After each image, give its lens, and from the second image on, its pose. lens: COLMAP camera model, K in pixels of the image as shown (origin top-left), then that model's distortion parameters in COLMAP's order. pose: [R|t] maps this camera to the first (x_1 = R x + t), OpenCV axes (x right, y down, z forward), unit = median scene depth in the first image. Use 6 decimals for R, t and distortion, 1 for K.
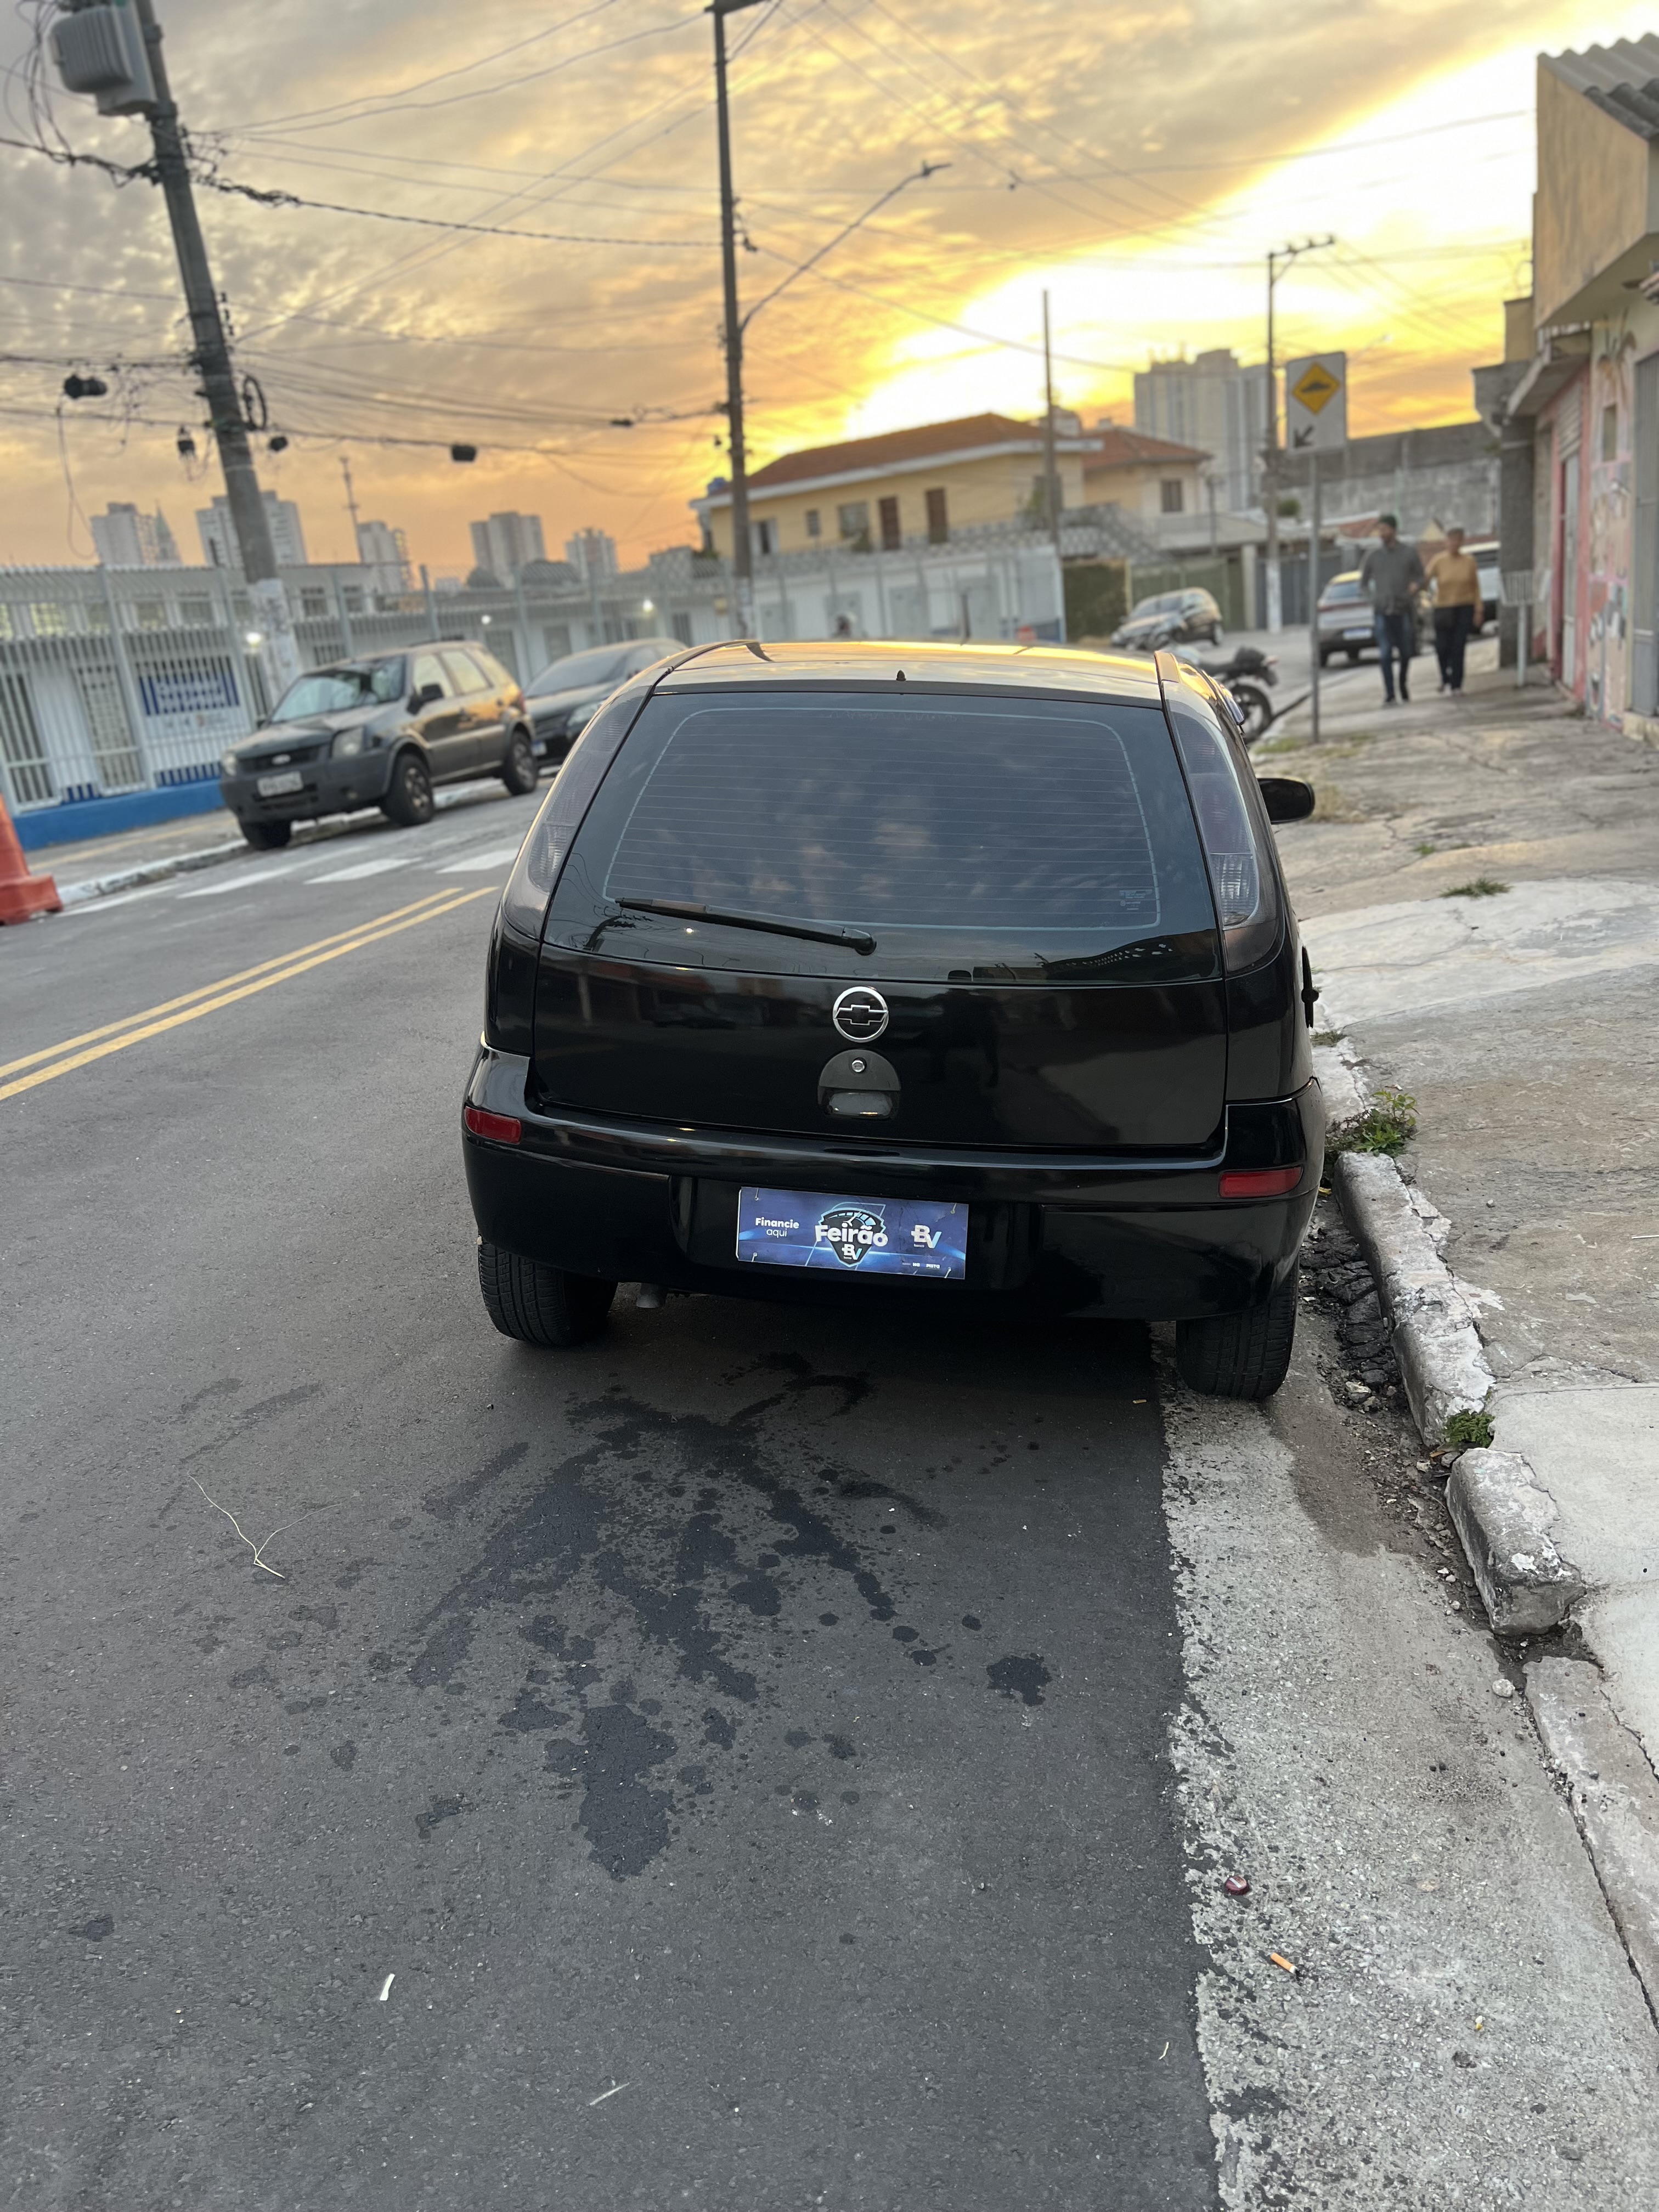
lens RADIAL K [[1683.9, 0, 833.3], [0, 1683.9, 1054.7], [0, 0, 1]] dist [0.020157, -0.012332]
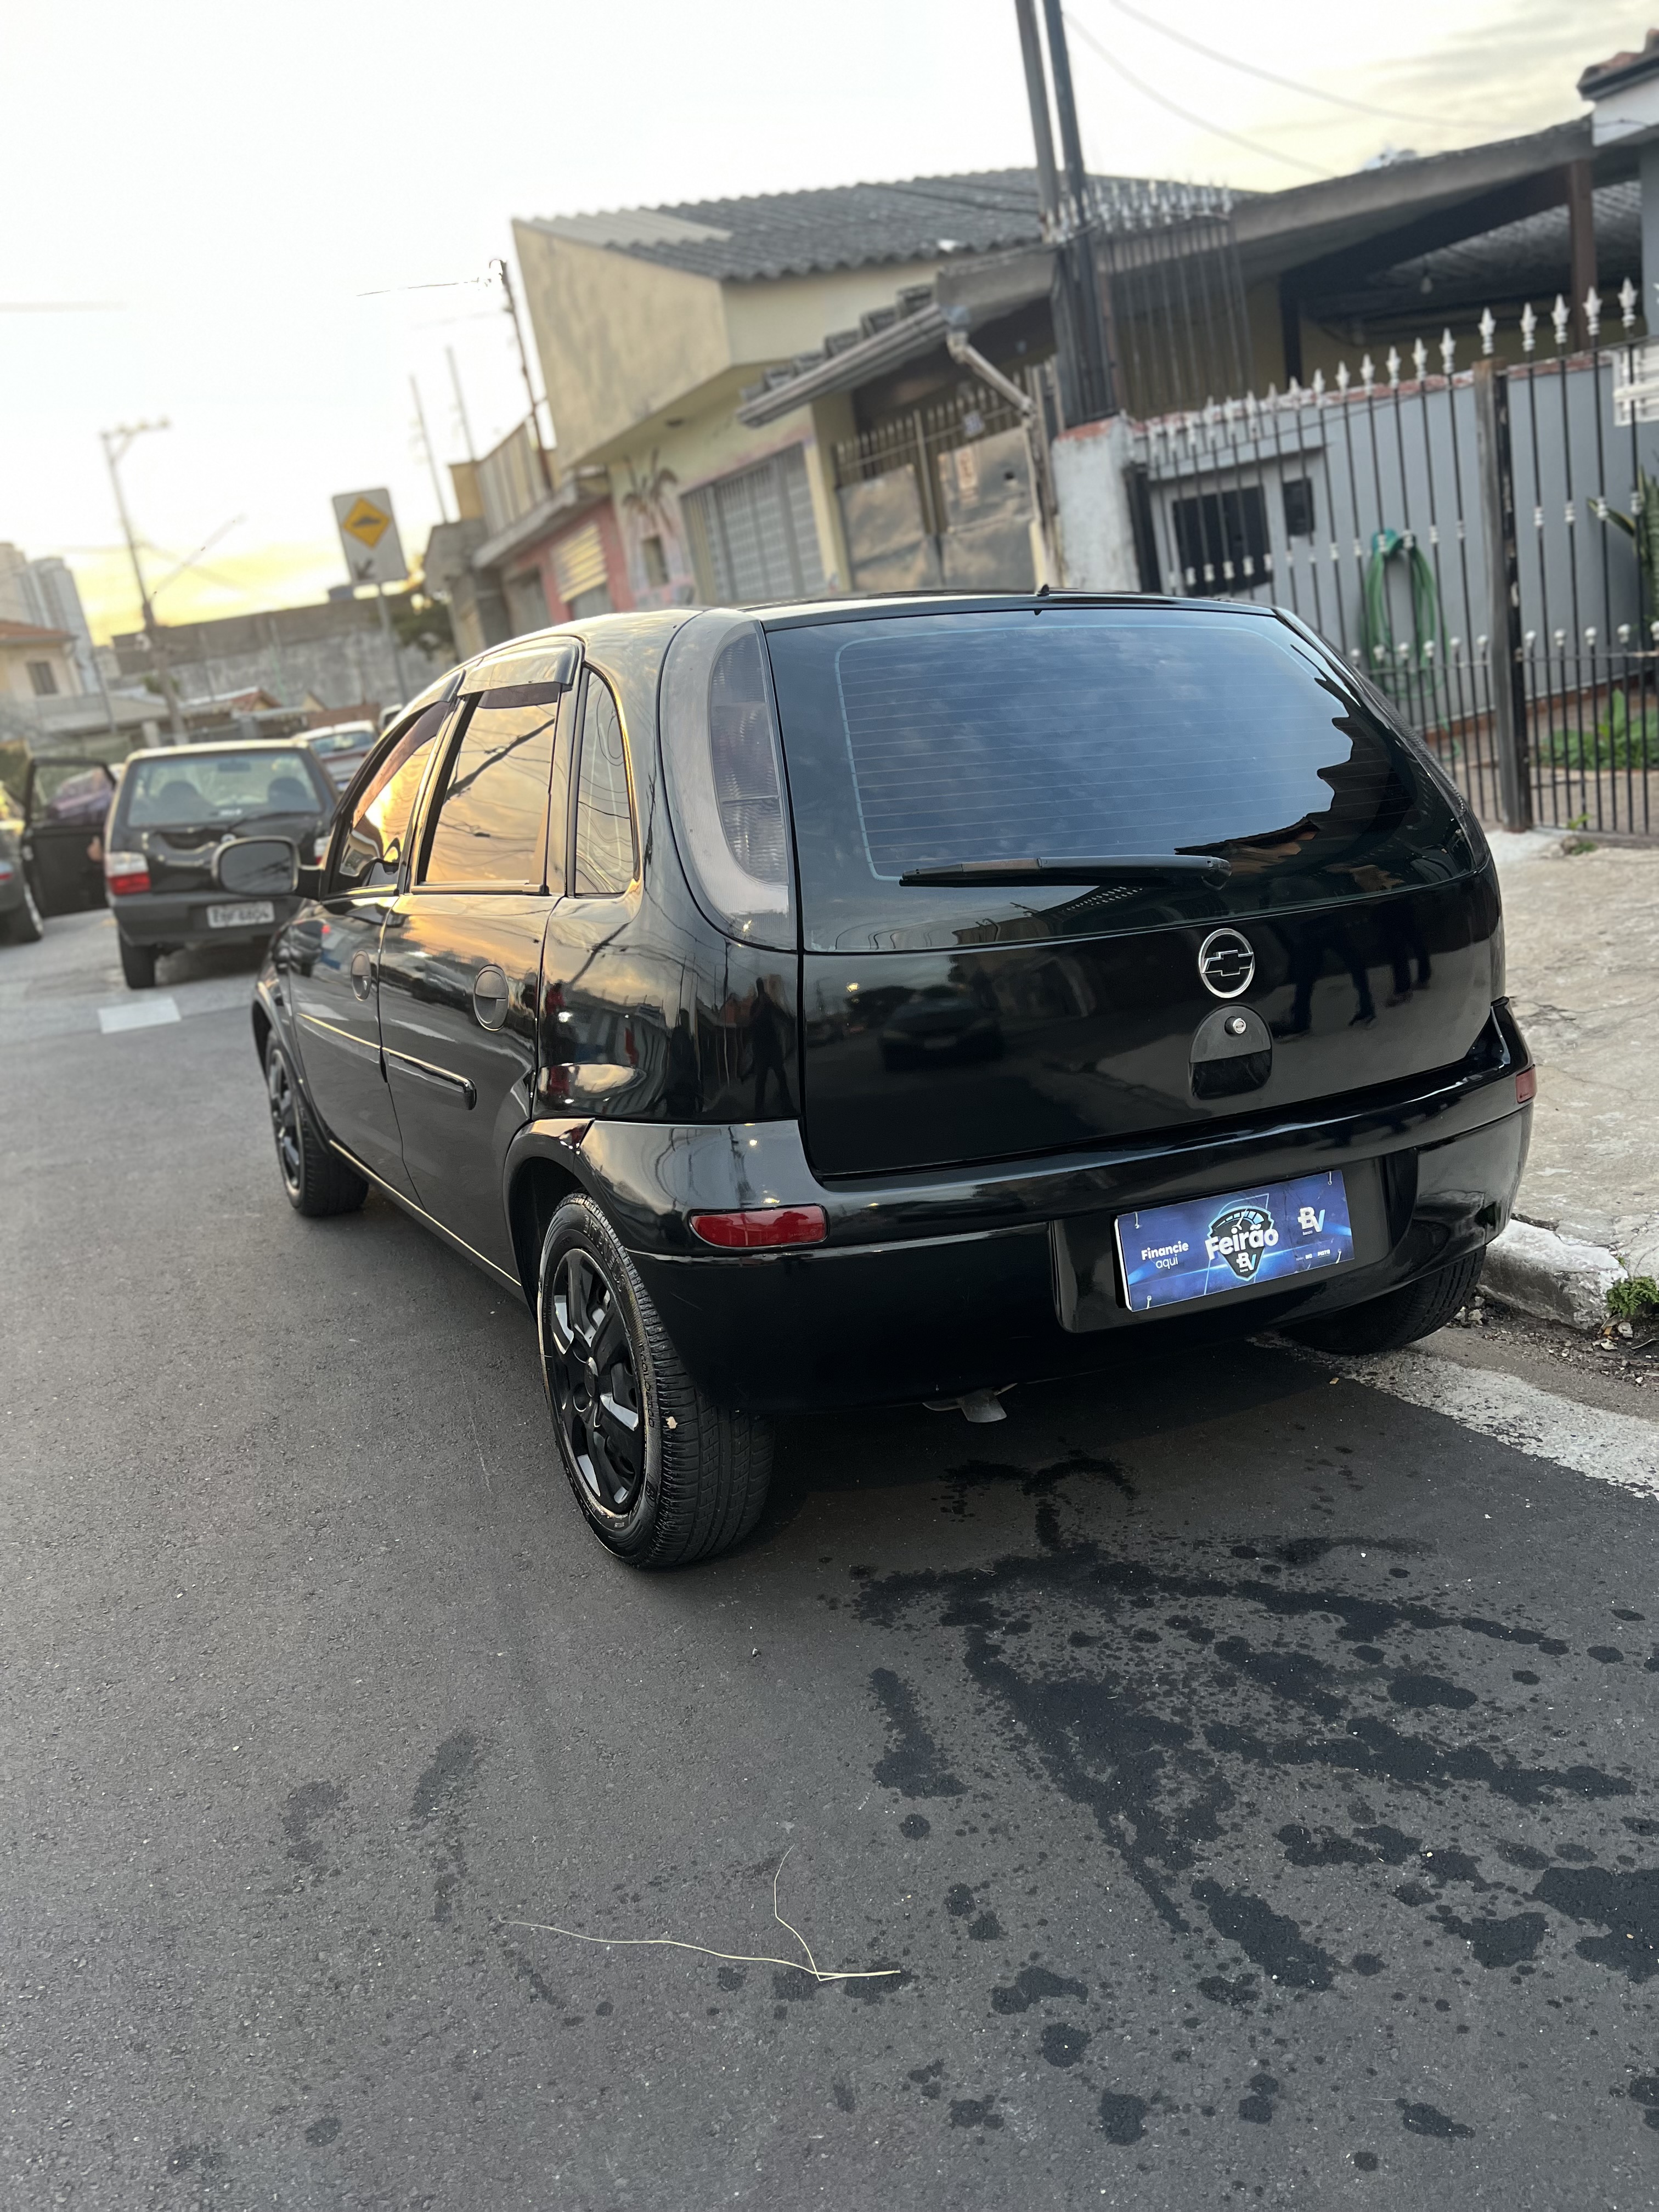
lens RADIAL K [[1683.9, 0, 833.3], [0, 1683.9, 1054.7], [0, 0, 1]] dist [0.020157, -0.012332]
pose [[0.801888, -0.170916, 0.572506, -0.573482], [0.227260, 0.973440, -0.027703, -0.002272], [-0.552565, 0.152322, 0.819433, 0.413905]]
